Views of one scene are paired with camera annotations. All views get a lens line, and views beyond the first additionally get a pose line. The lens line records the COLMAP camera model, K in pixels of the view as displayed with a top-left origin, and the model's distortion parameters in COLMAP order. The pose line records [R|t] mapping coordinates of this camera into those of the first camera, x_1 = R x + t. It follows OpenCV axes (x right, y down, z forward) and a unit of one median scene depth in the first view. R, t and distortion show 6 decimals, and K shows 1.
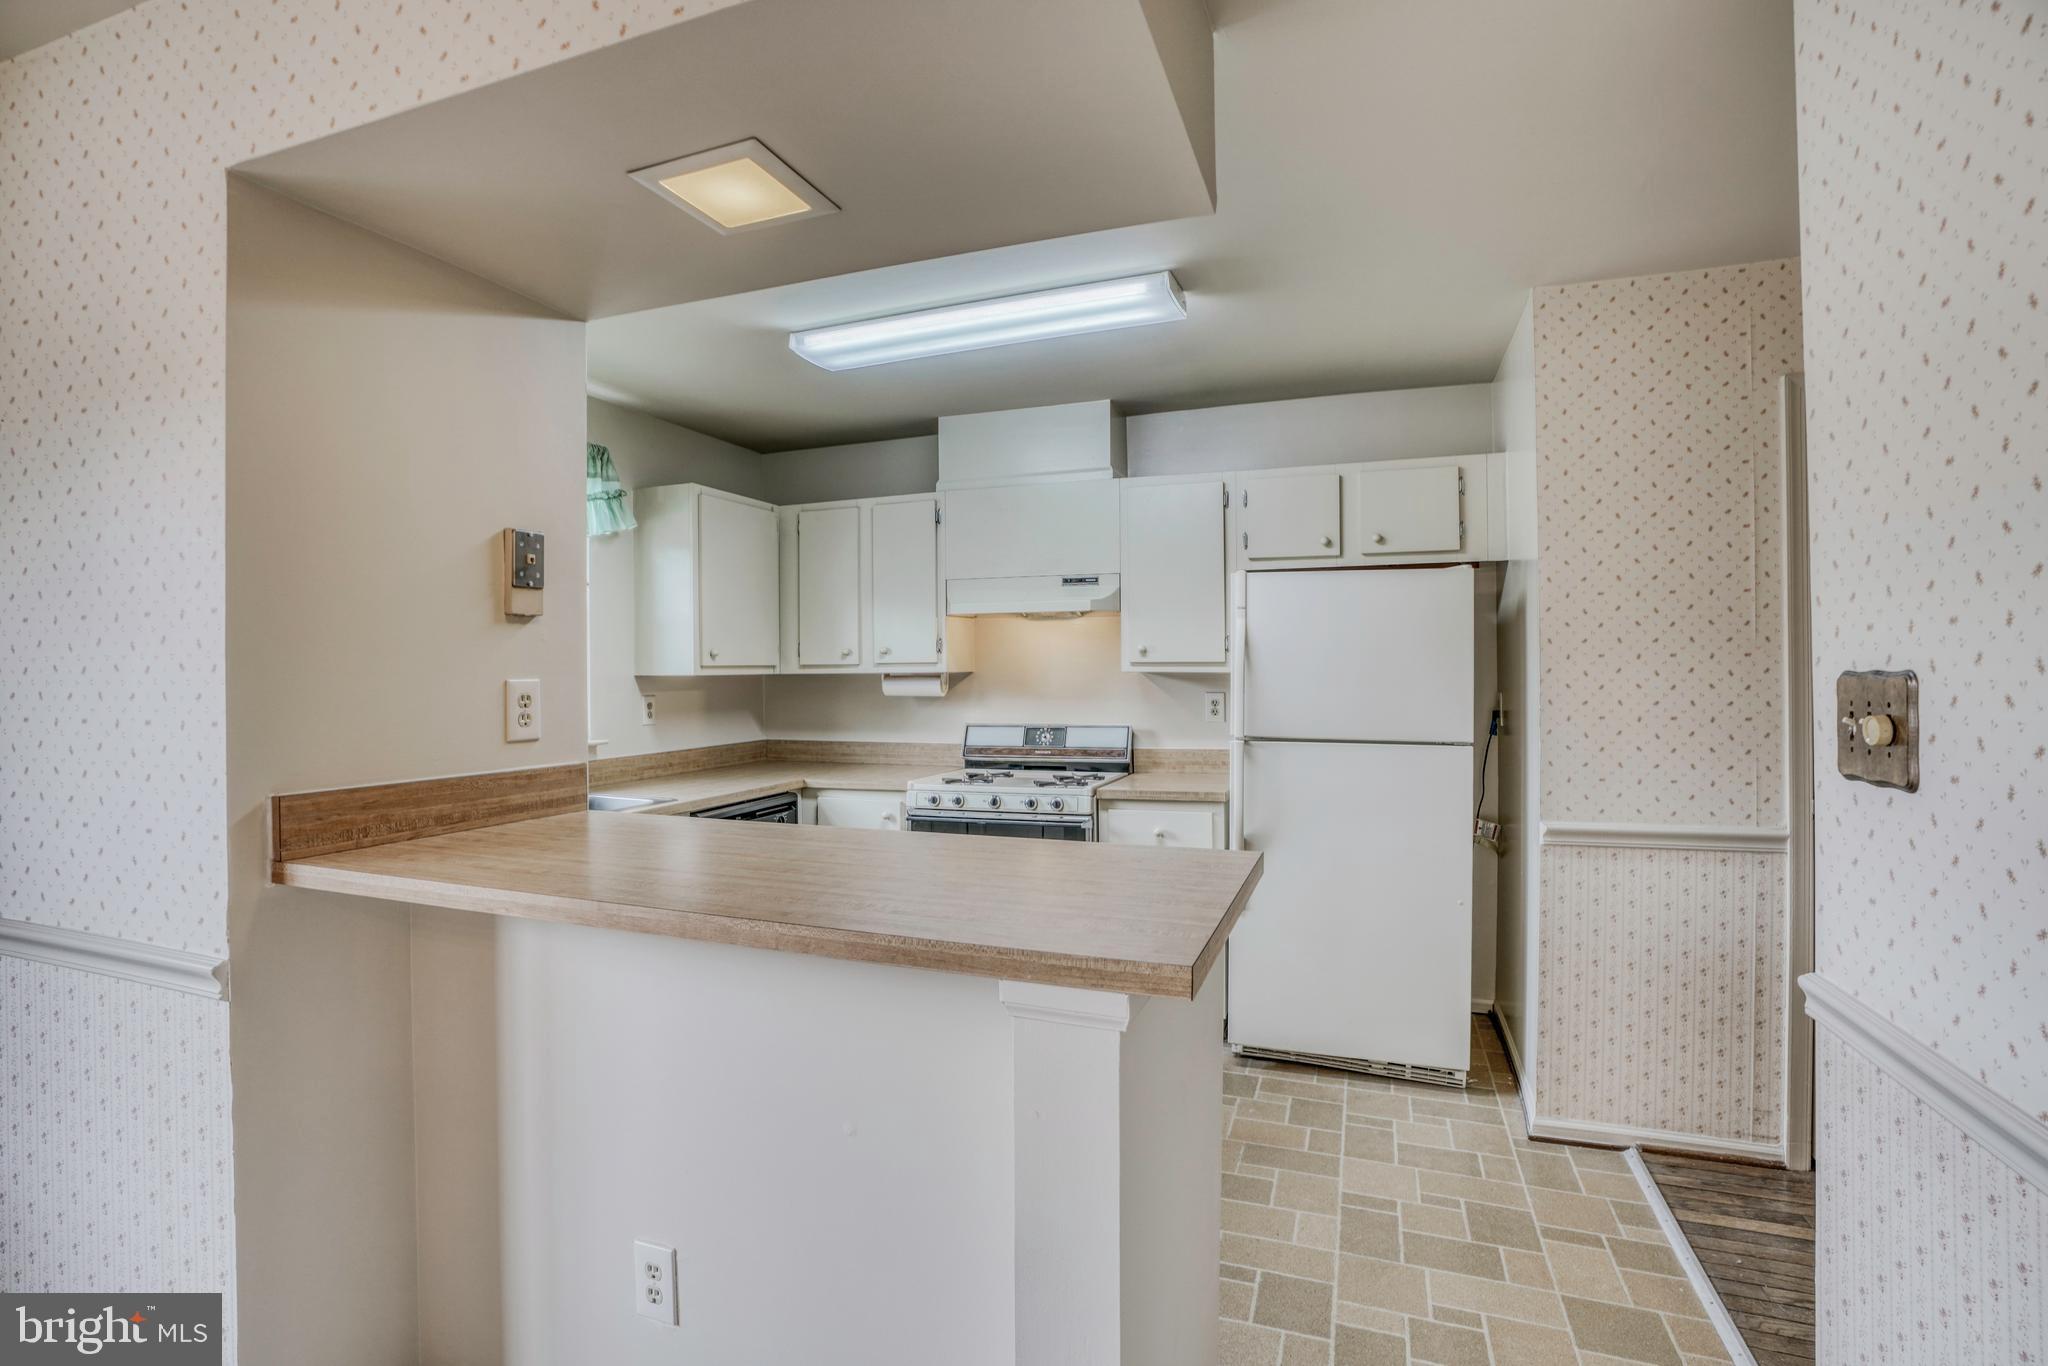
lens RADIAL K [[969.3, 0, 1015.2], [0, 969.3, 646.7], [0, 0, 1]] dist [-0.067610, 0.034001]
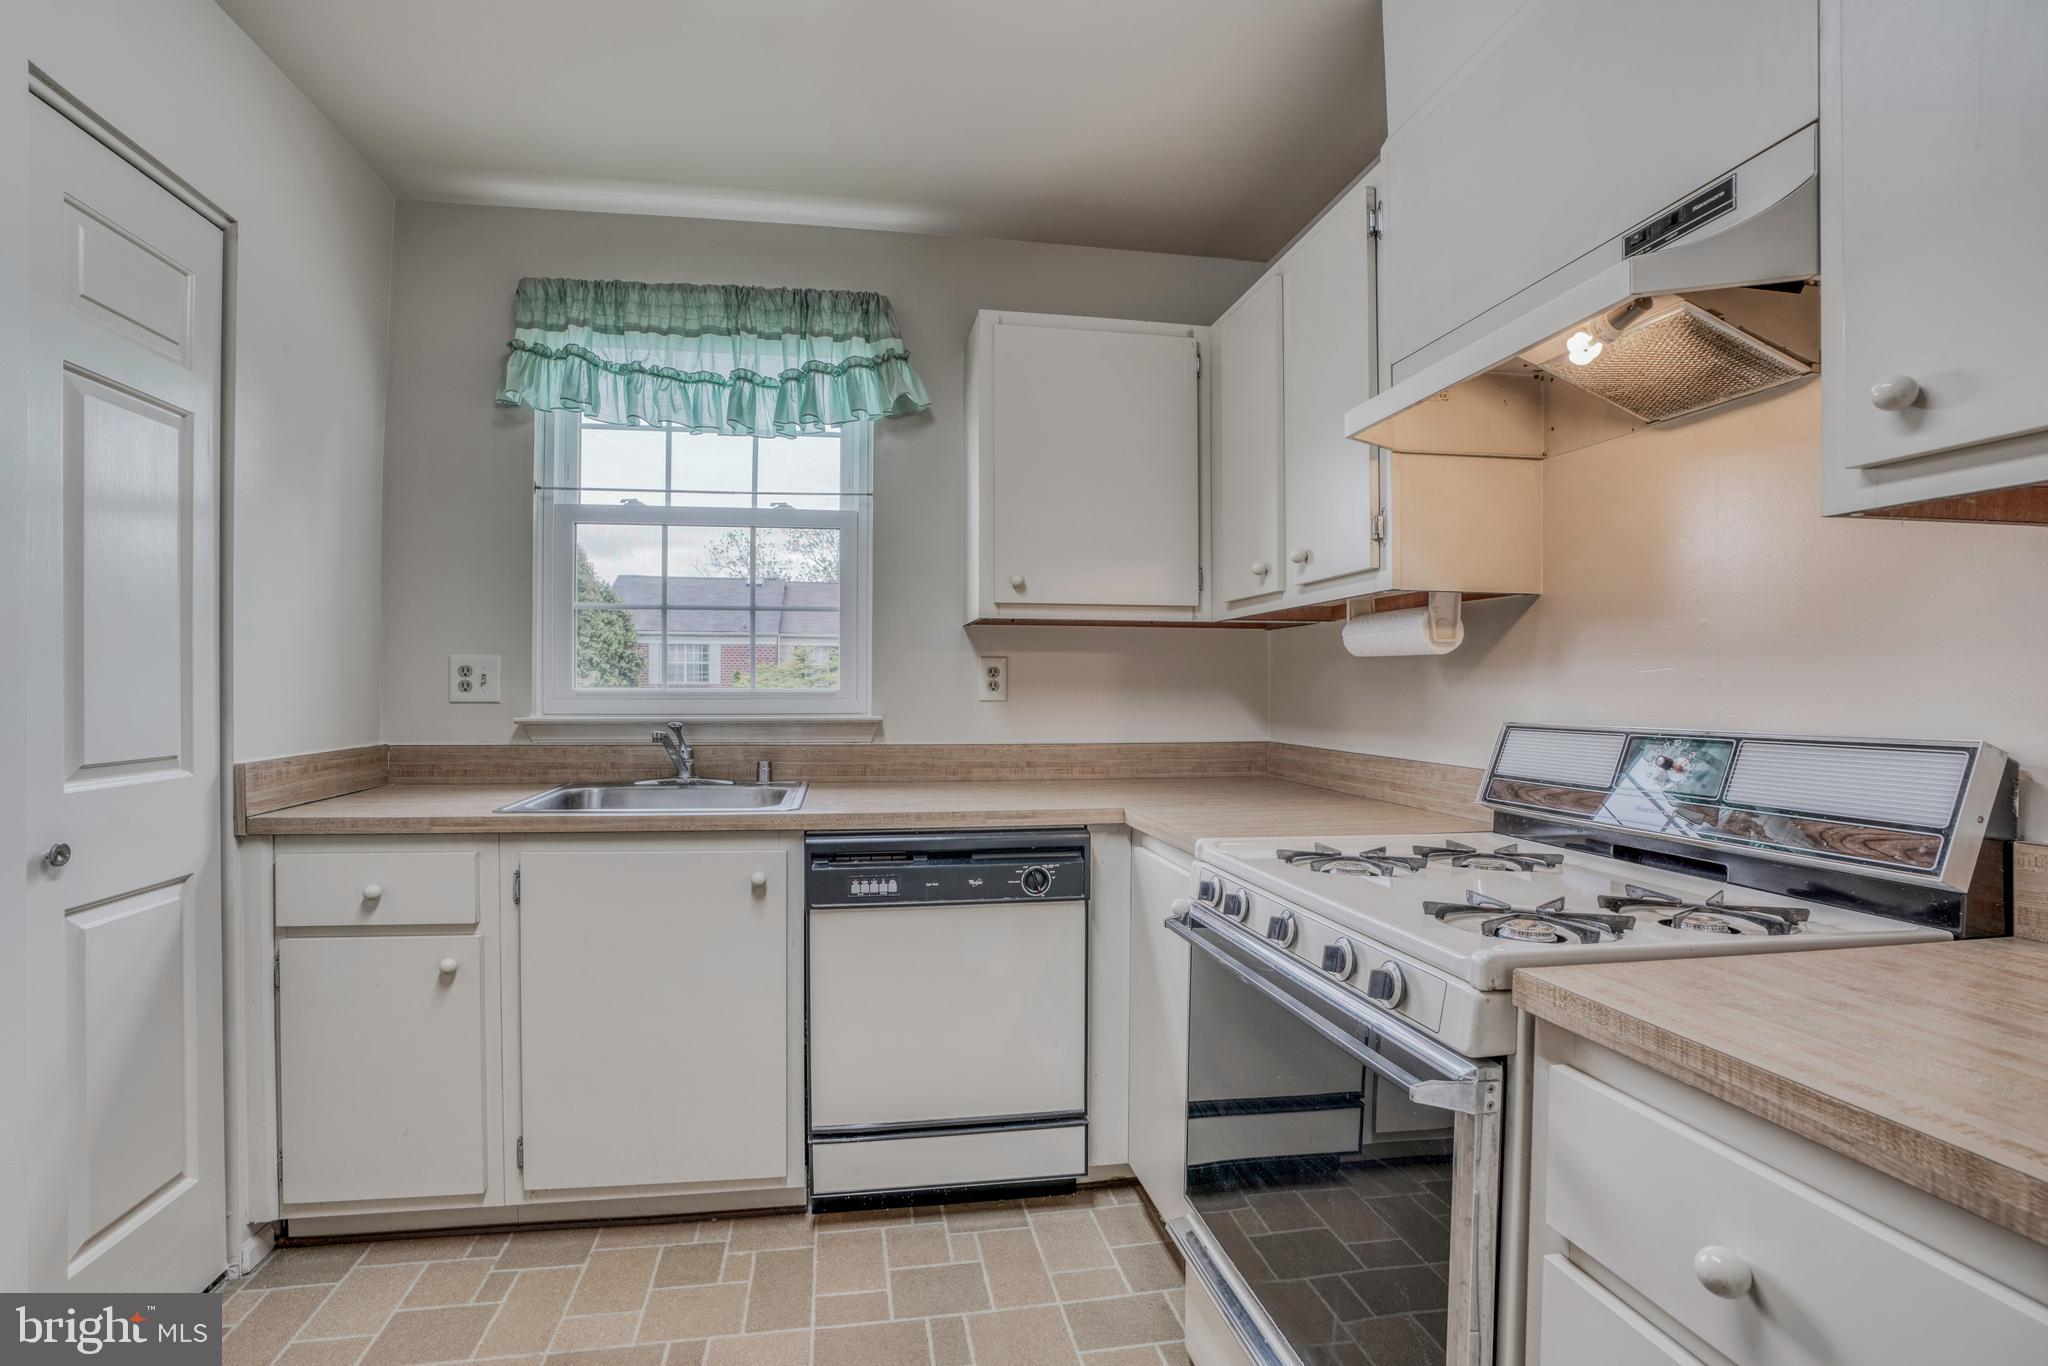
lens RADIAL K [[967.9, 0, 1014.7], [0, 967.9, 689.6], [0, 0, 1]] dist [-0.074011, 0.029866]
pose [[0.509935, 0.011526, -0.860136, 0.205239], [0.010019, 0.999763, 0.019336, 0.062481], [0.860155, -0.018478, 0.509698, 0.690227]]
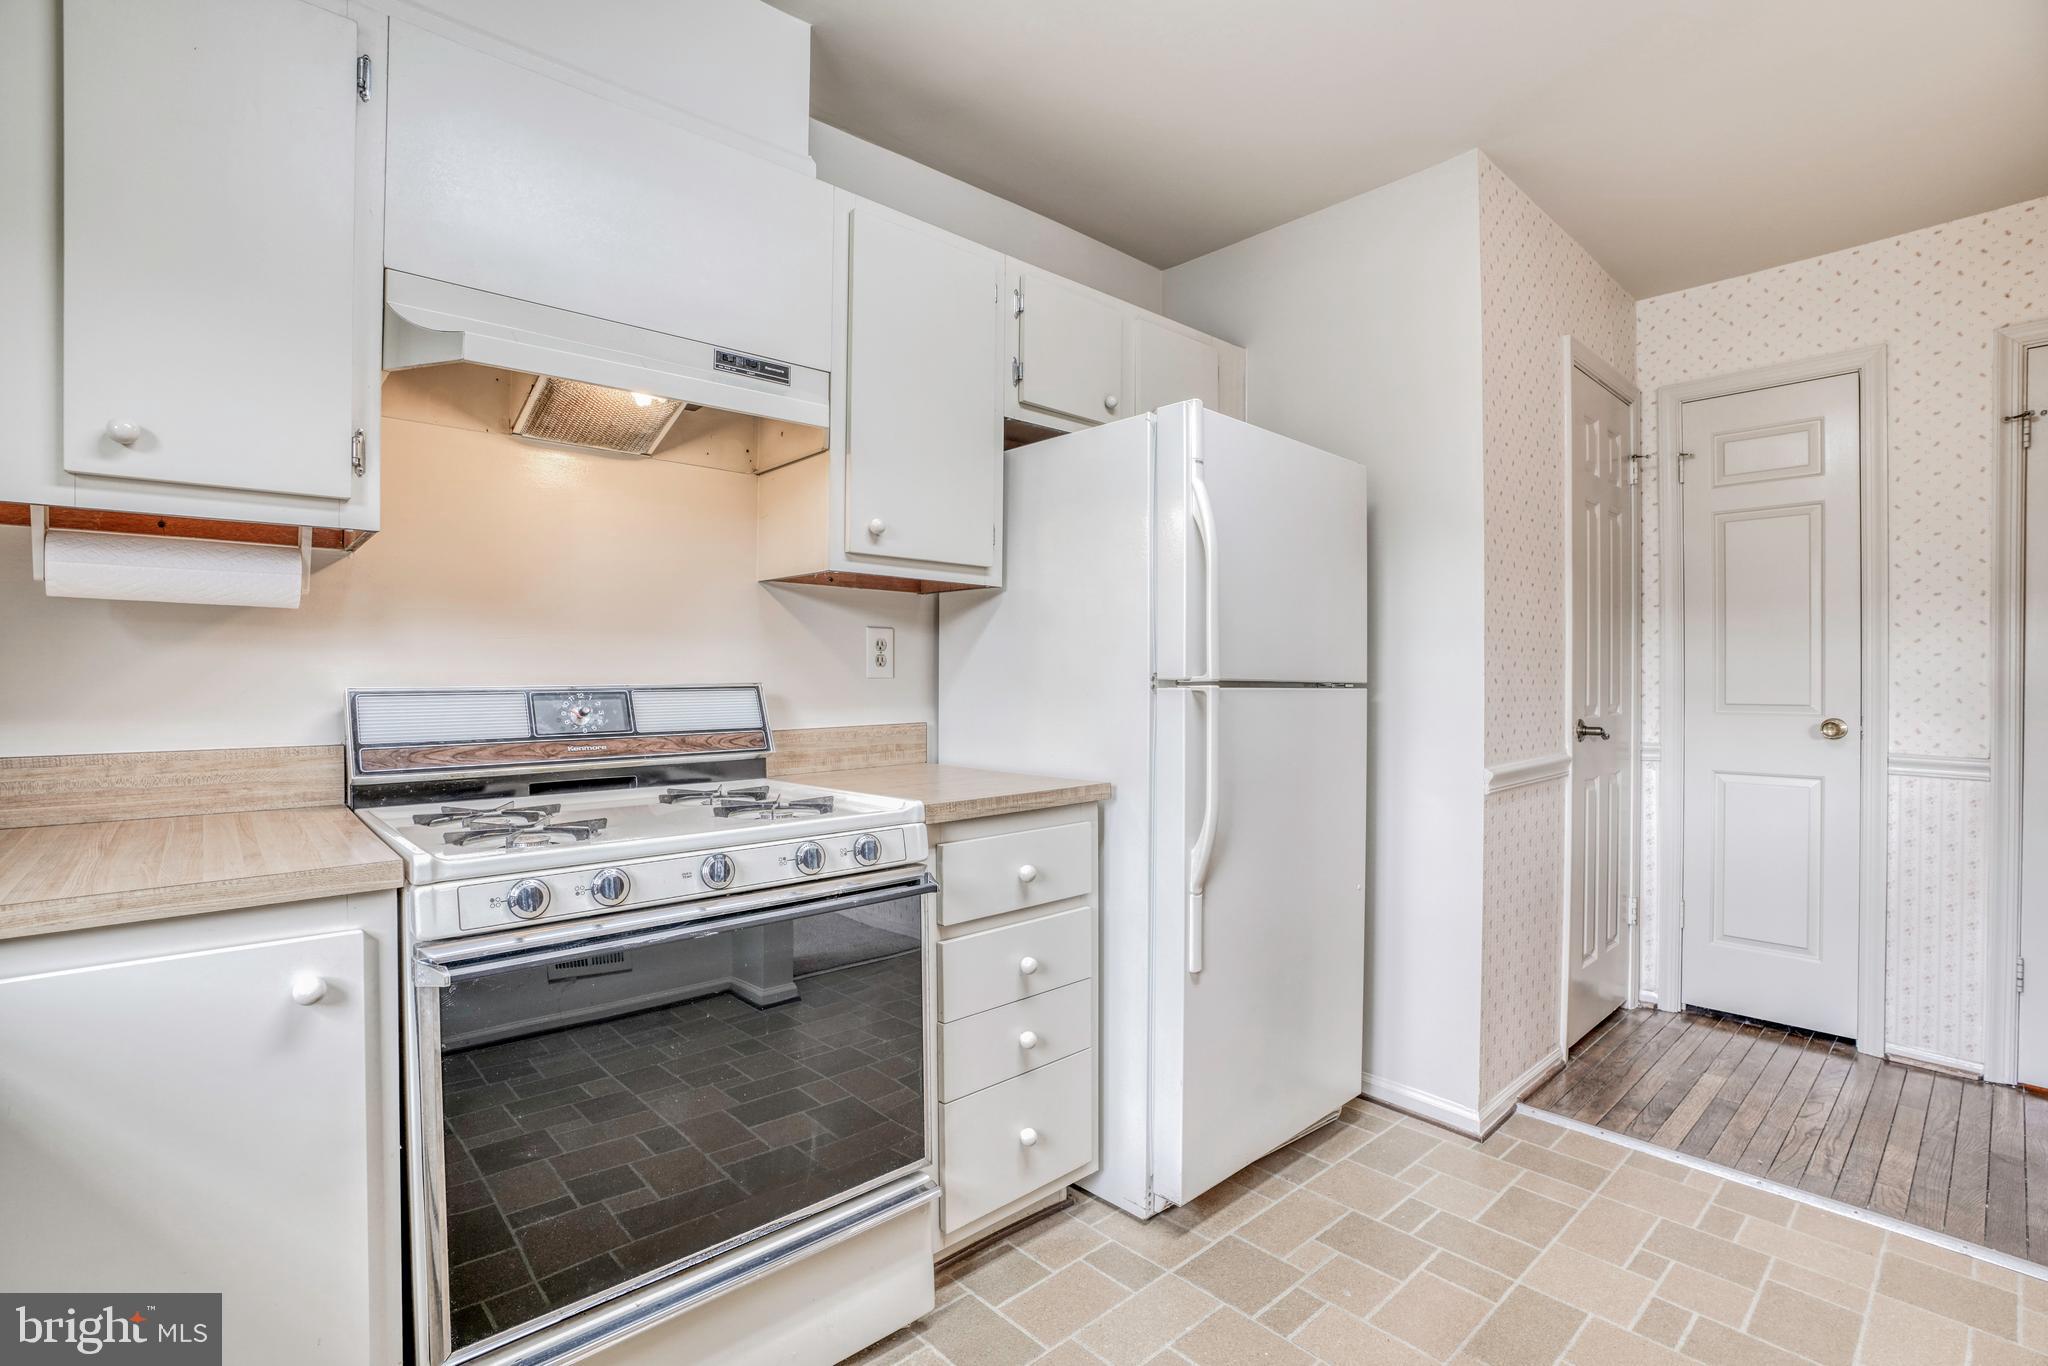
lens RADIAL K [[944.3, 0, 1012.5], [0, 944.3, 673.1], [0, 0, 1]] dist [-0.064296, 0.020948]
pose [[0.471029, 0.011205, 0.882047, -0.265923], [-0.023326, 0.999728, -0.000243, 0.075352], [-0.881809, -0.020460, 0.471162, 0.678446]]
